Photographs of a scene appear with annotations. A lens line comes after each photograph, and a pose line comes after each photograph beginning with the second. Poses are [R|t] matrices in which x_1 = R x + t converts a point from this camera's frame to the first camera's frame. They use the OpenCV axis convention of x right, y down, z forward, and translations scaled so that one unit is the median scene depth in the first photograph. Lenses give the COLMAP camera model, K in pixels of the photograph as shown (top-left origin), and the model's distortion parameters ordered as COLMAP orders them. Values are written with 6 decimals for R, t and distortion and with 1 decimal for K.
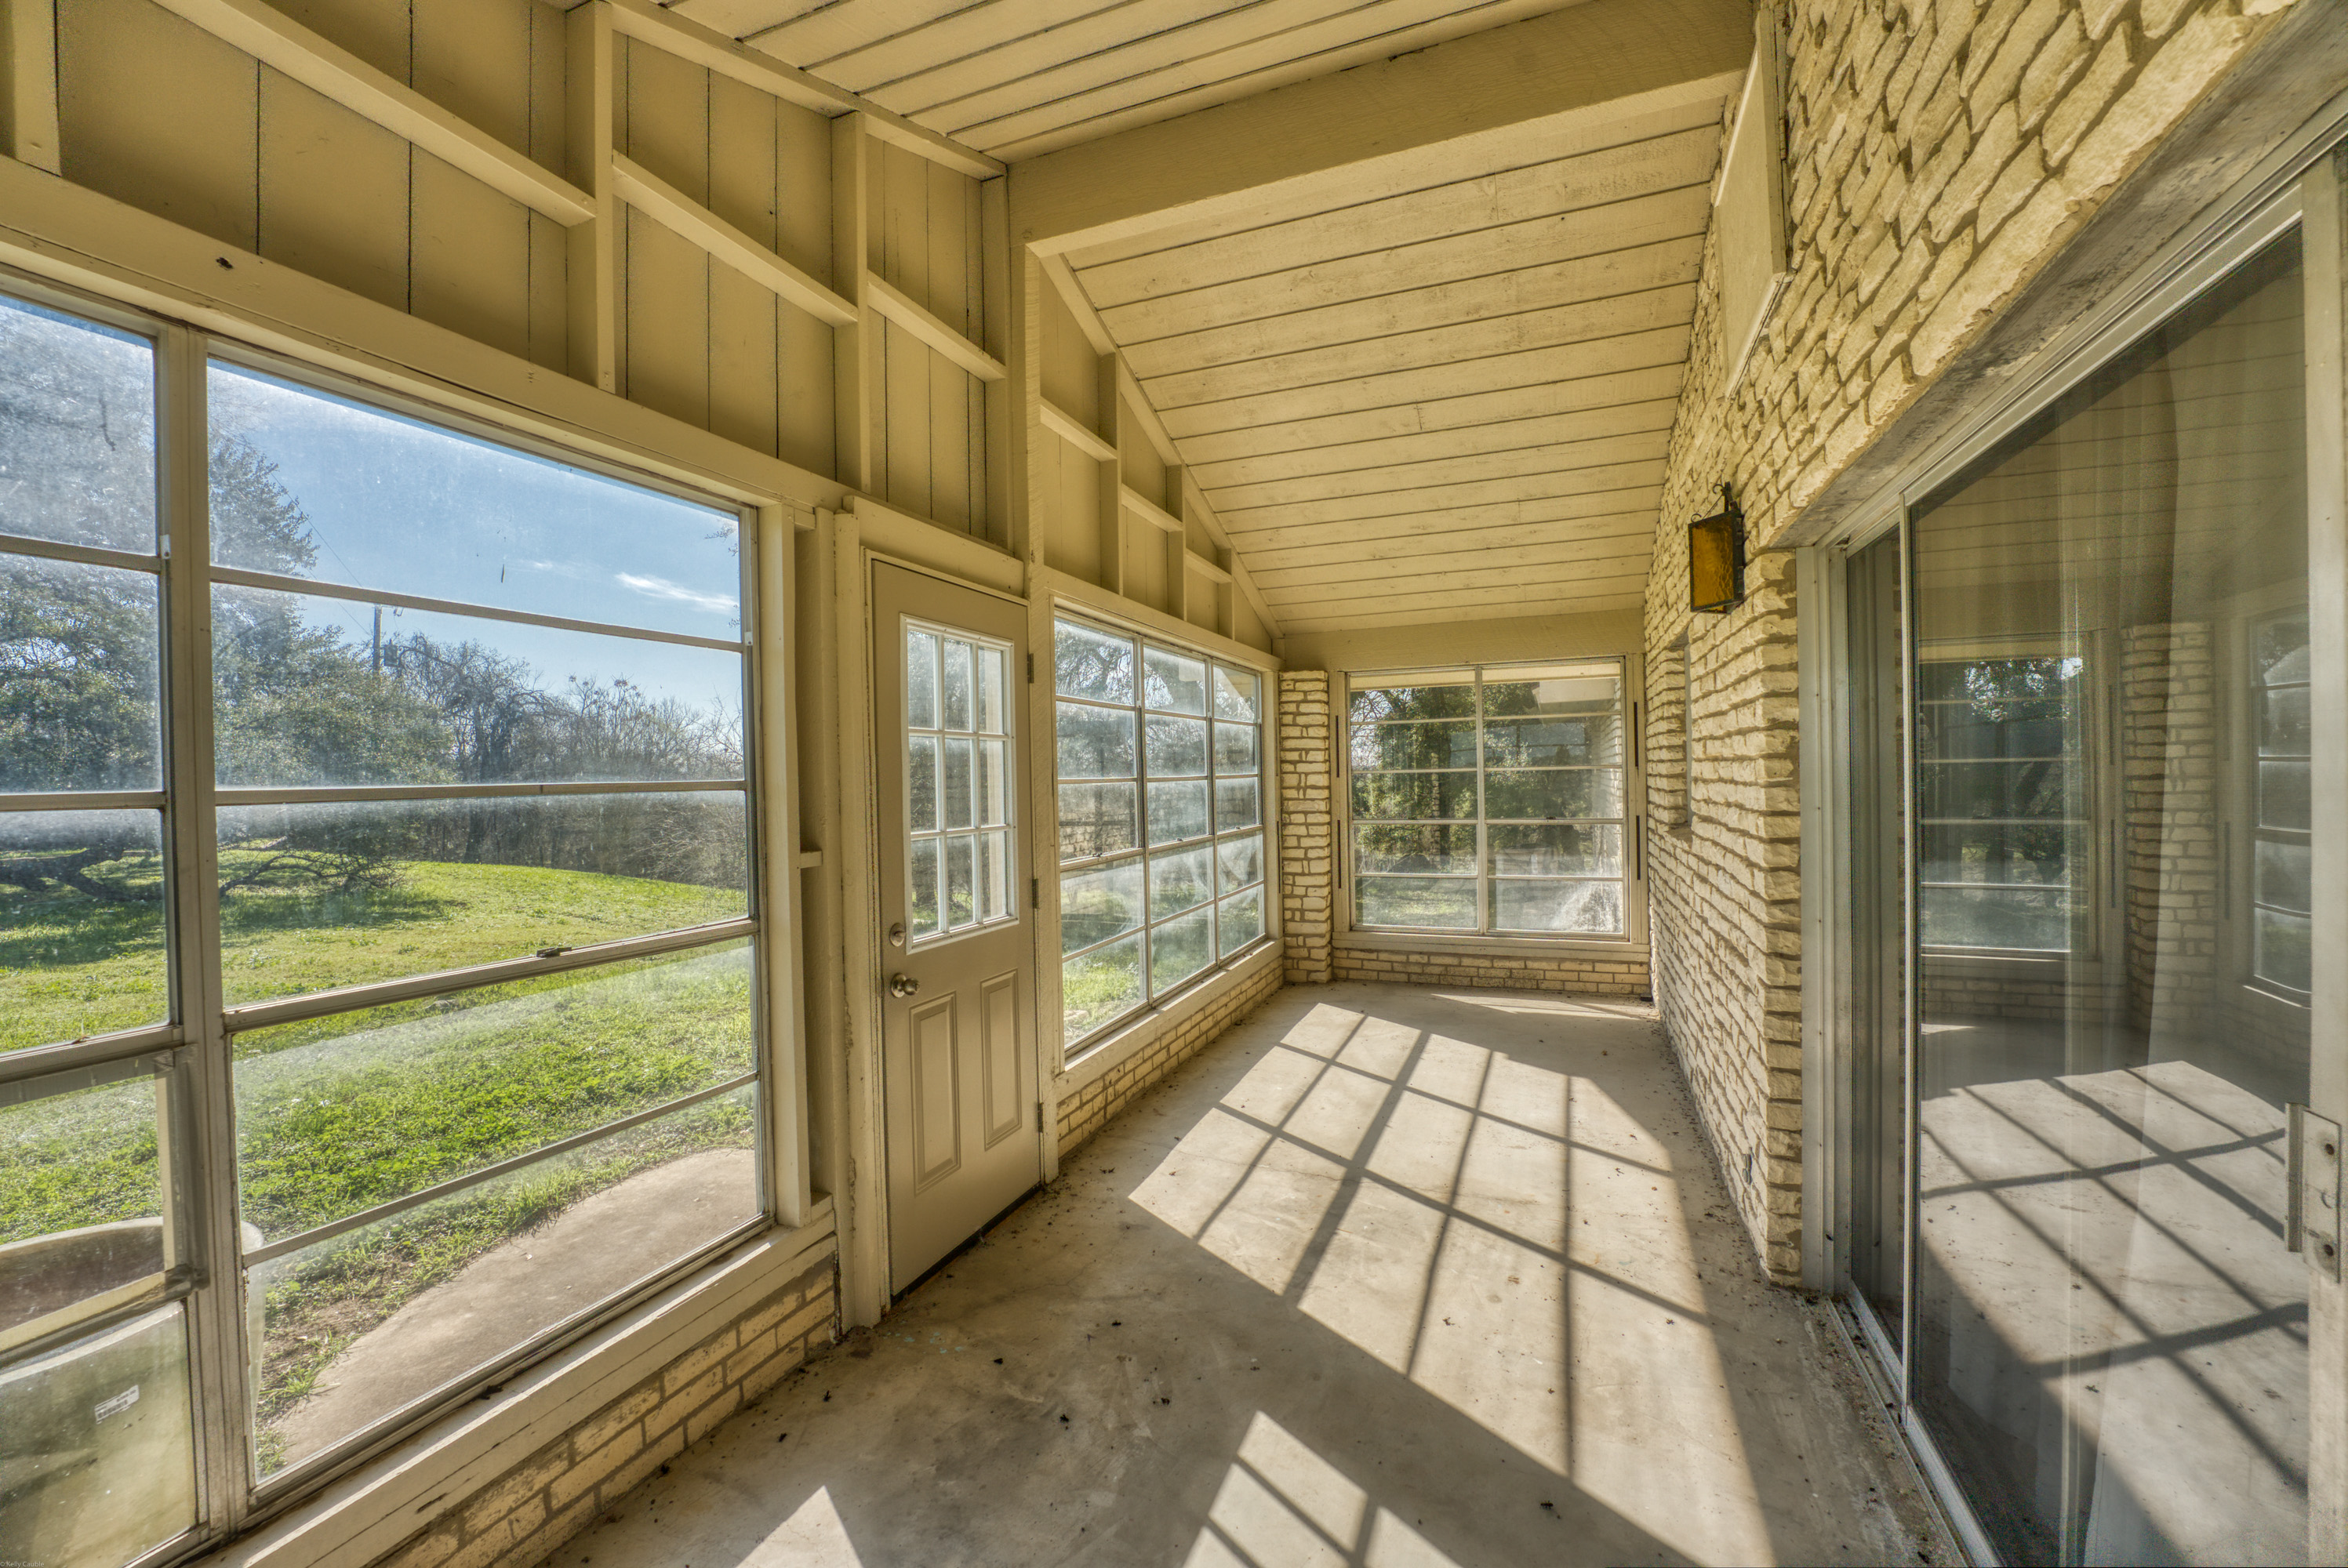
lens RADIAL K [[963.0, 0, 1174.0], [0, 963.0, 784.0], [0, 0, 1]] dist [-0.001290, -0.000137]
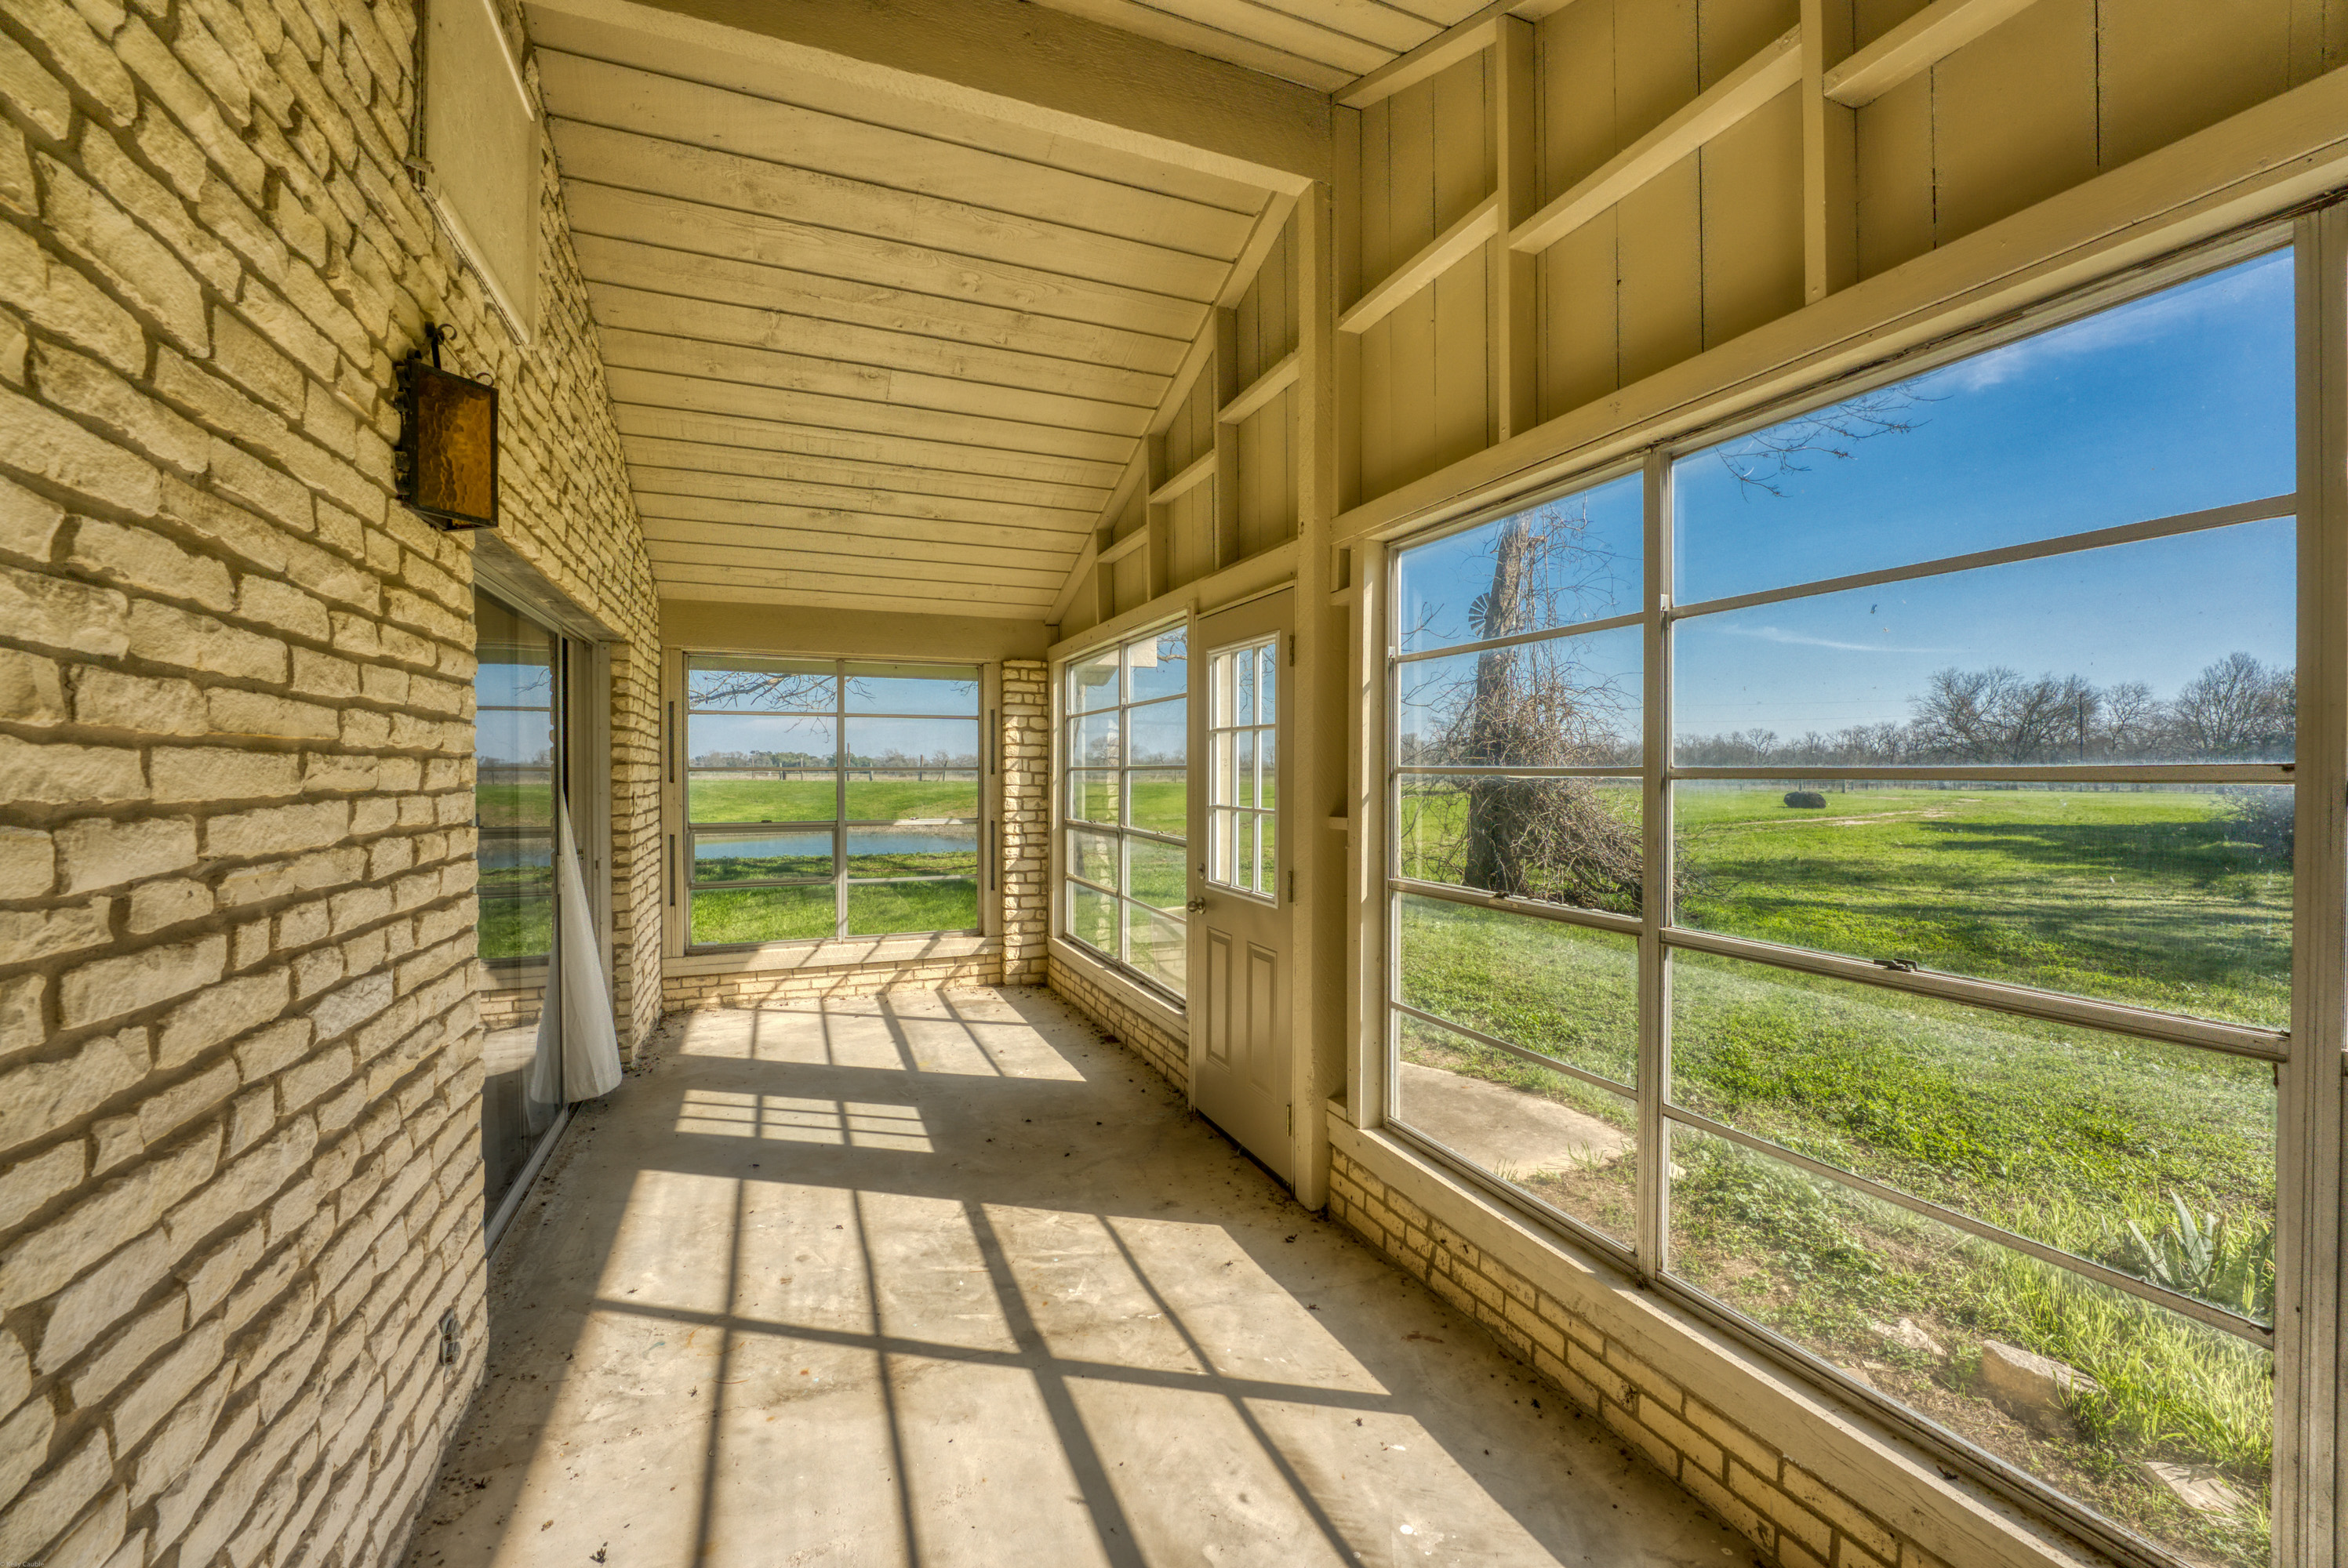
lens RADIAL K [[963.0, 0, 1174.0], [0, 963.0, 784.0], [0, 0, 1]] dist [-0.001290, -0.000137]
pose [[-0.721037, 0.030332, -0.692233, 0.646078], [0.009946, 0.999392, 0.033431, -0.020635], [0.692825, 0.017220, -0.720900, 1.741718]]
